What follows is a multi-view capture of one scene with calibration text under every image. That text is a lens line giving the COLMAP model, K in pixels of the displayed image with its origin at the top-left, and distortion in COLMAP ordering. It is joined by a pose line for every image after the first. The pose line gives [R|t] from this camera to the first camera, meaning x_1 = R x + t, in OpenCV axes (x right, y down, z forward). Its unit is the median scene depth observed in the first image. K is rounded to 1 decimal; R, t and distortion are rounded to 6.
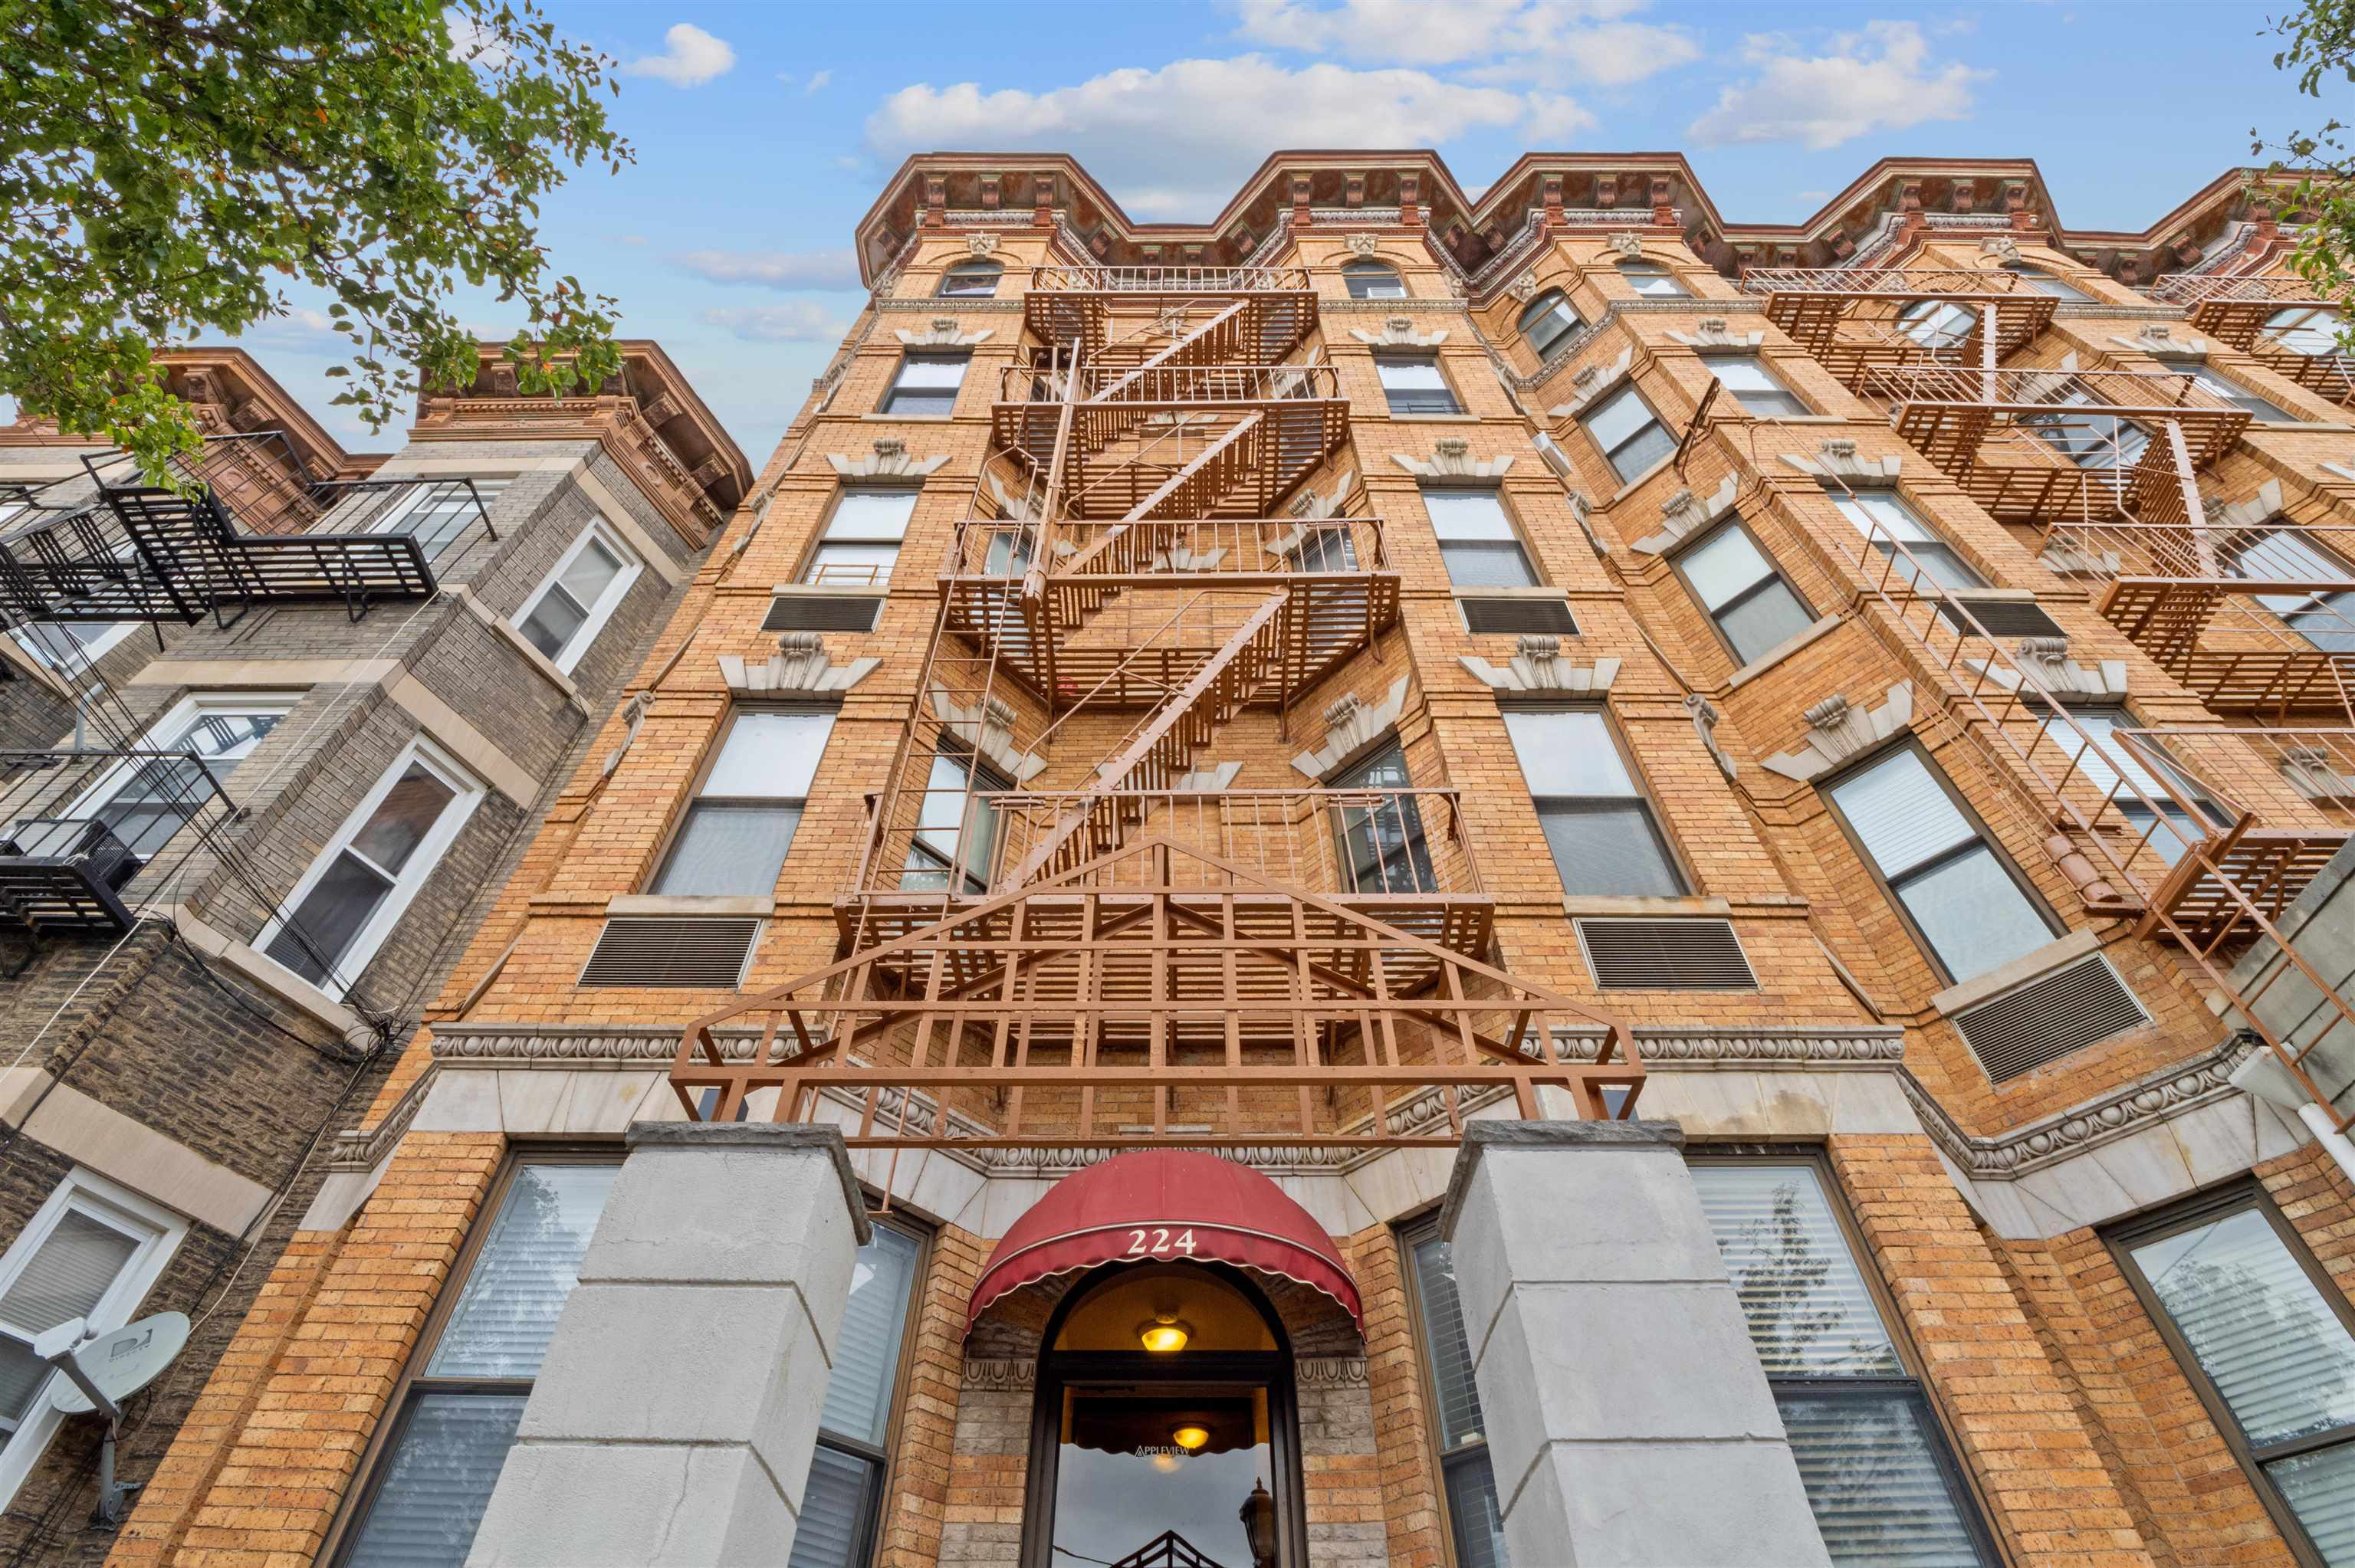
lens RADIAL K [[1138.2, 0, 1171.5], [0, 1138.2, 779.1], [0, 0, 1]] dist [0.000709, -0.012607]
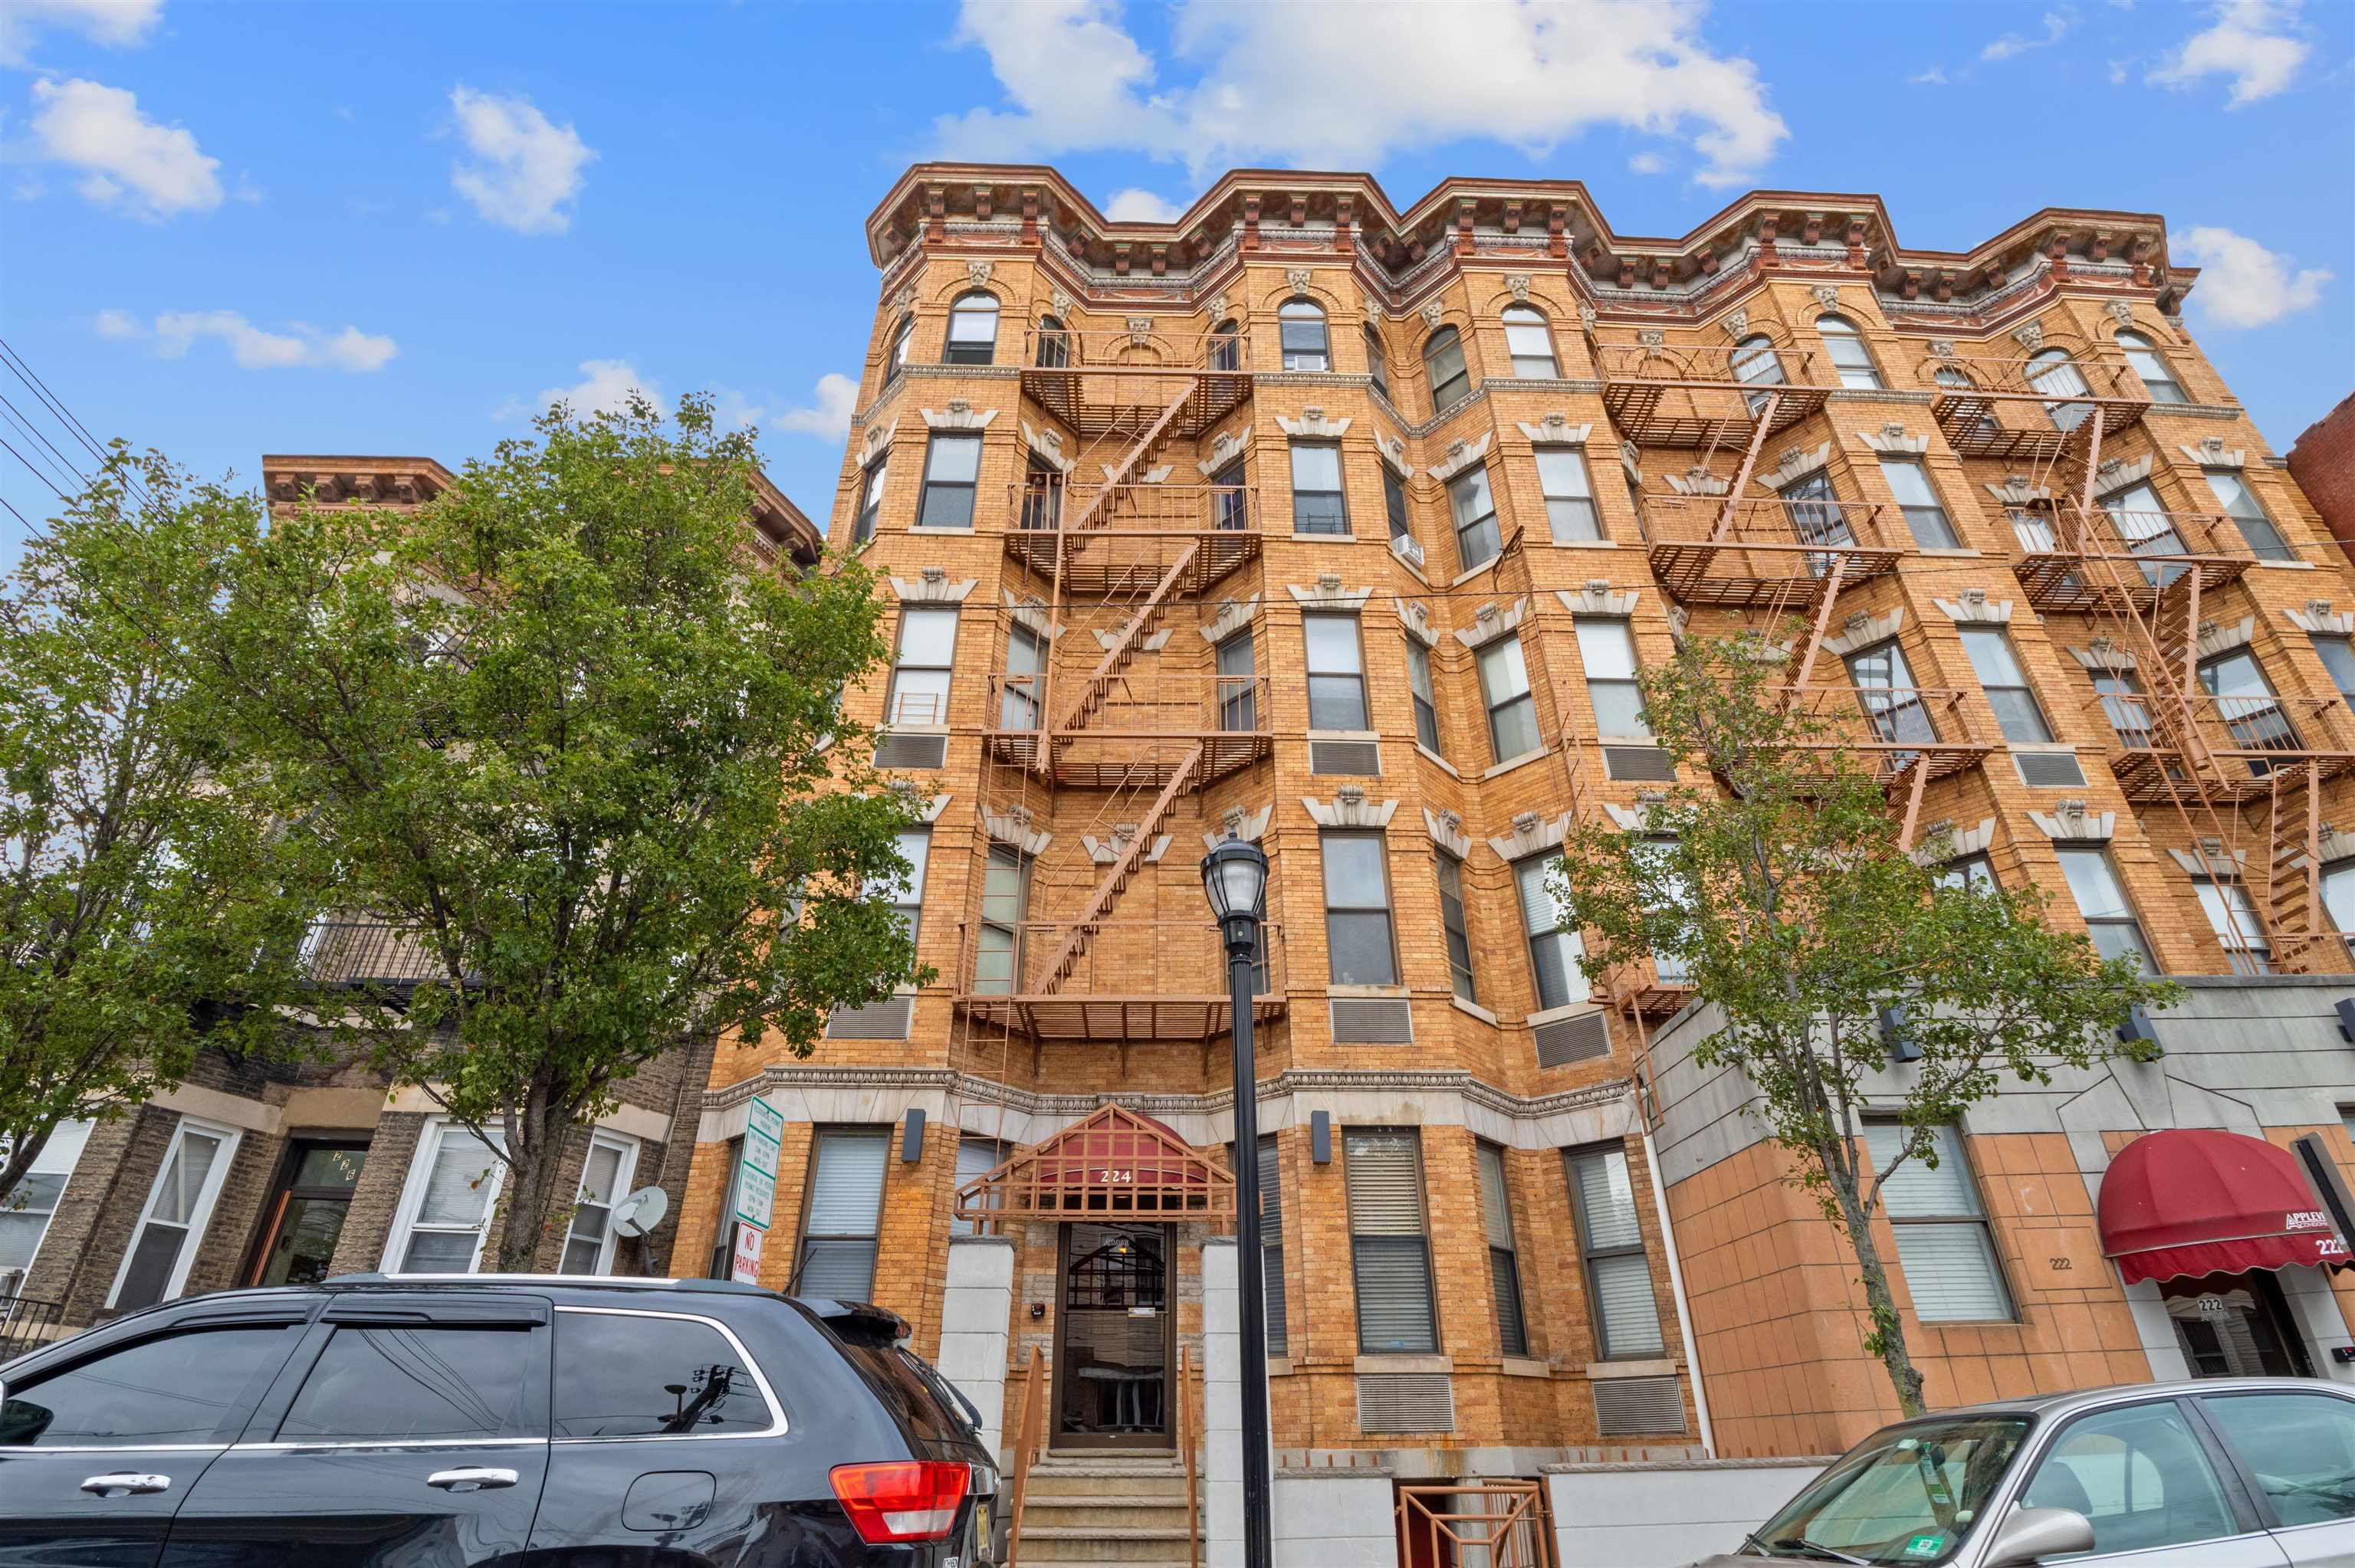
lens RADIAL K [[1132.8, 0, 1177.5], [0, 1132.8, 784.0], [0, 0, 1]] dist [-0.000483, -0.021204]
pose [[0.999545, 0.011636, 0.027846, 0.012539], [-0.019734, 0.950089, 0.311354, -0.318751], [-0.022833, -0.311762, 0.949886, -0.278642]]
